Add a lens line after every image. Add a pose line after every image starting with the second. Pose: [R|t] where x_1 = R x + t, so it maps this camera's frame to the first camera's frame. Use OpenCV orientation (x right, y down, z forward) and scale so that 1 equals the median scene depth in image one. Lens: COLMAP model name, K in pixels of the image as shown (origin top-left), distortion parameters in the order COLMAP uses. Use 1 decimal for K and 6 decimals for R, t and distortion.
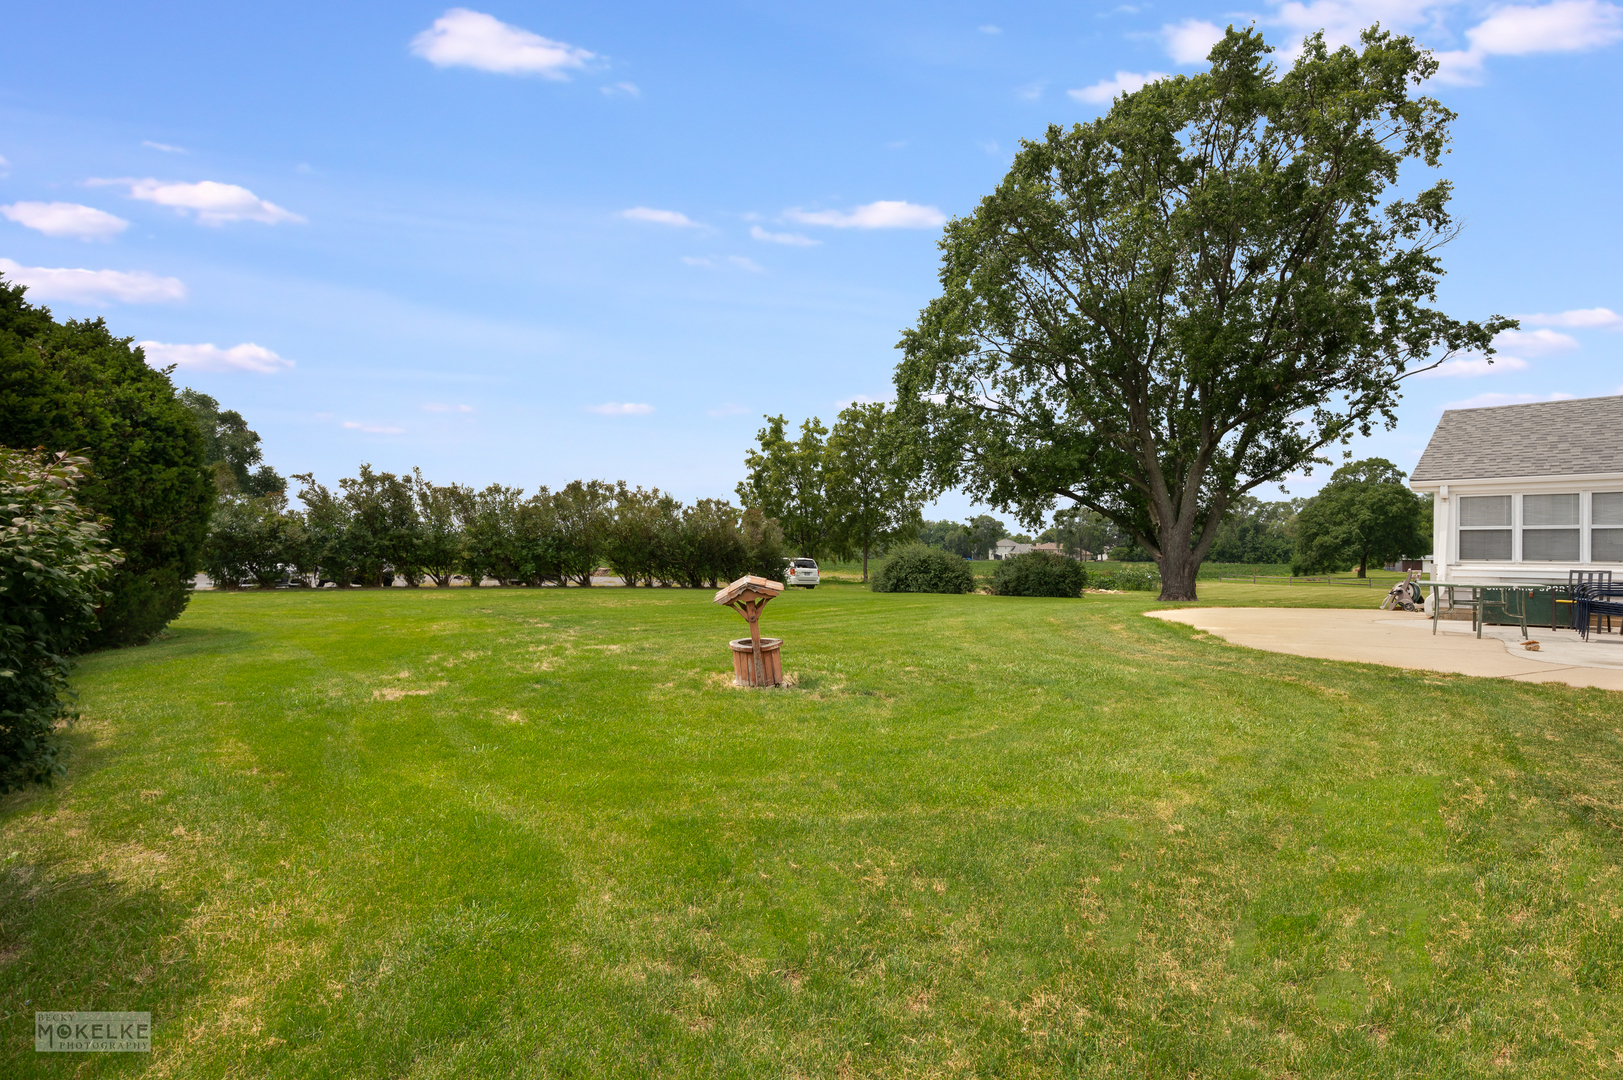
lens RADIAL K [[797.5, 0, 812.0], [0, 797.5, 539.3], [0, 0, 1]] dist [-0.001292, -0.000379]
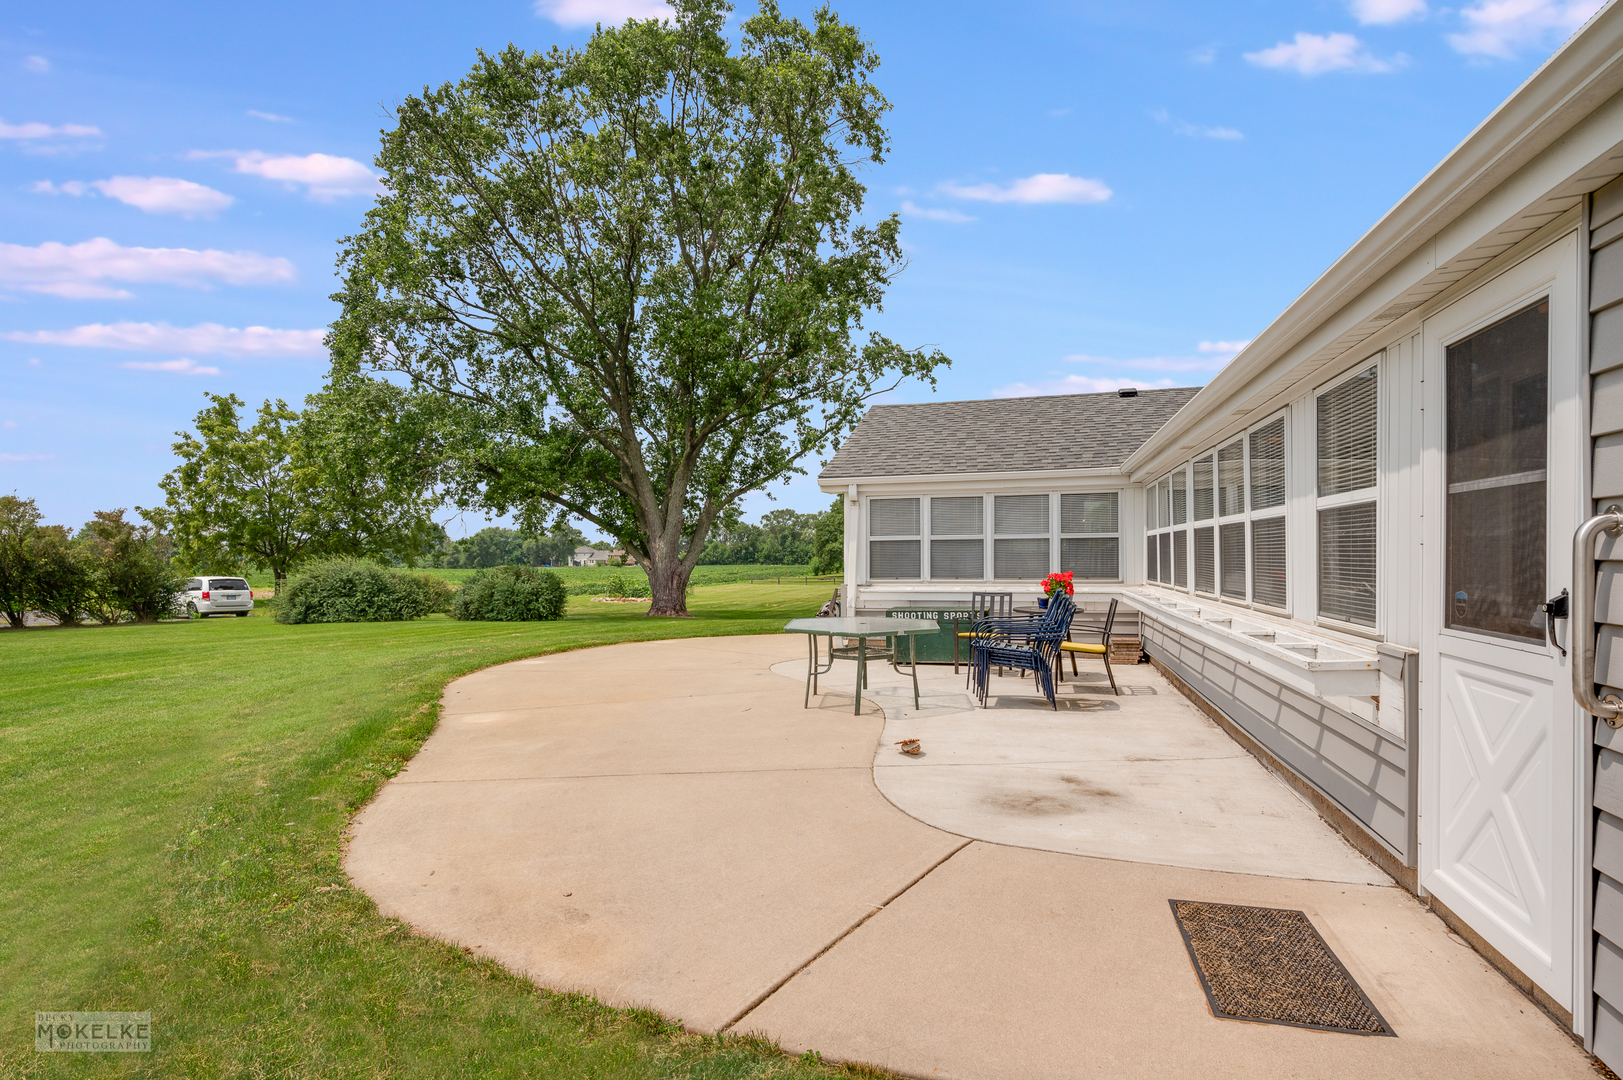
lens RADIAL K [[633.5, 0, 811.9], [0, 633.5, 557.8], [0, 0, 1]] dist [0.002296, 0.000083]
pose [[0.885679, -0.018208, 0.463940, 0.274490], [0.008069, 0.999683, 0.023830, -0.006289], [-0.464227, -0.017362, 0.885546, 0.273940]]
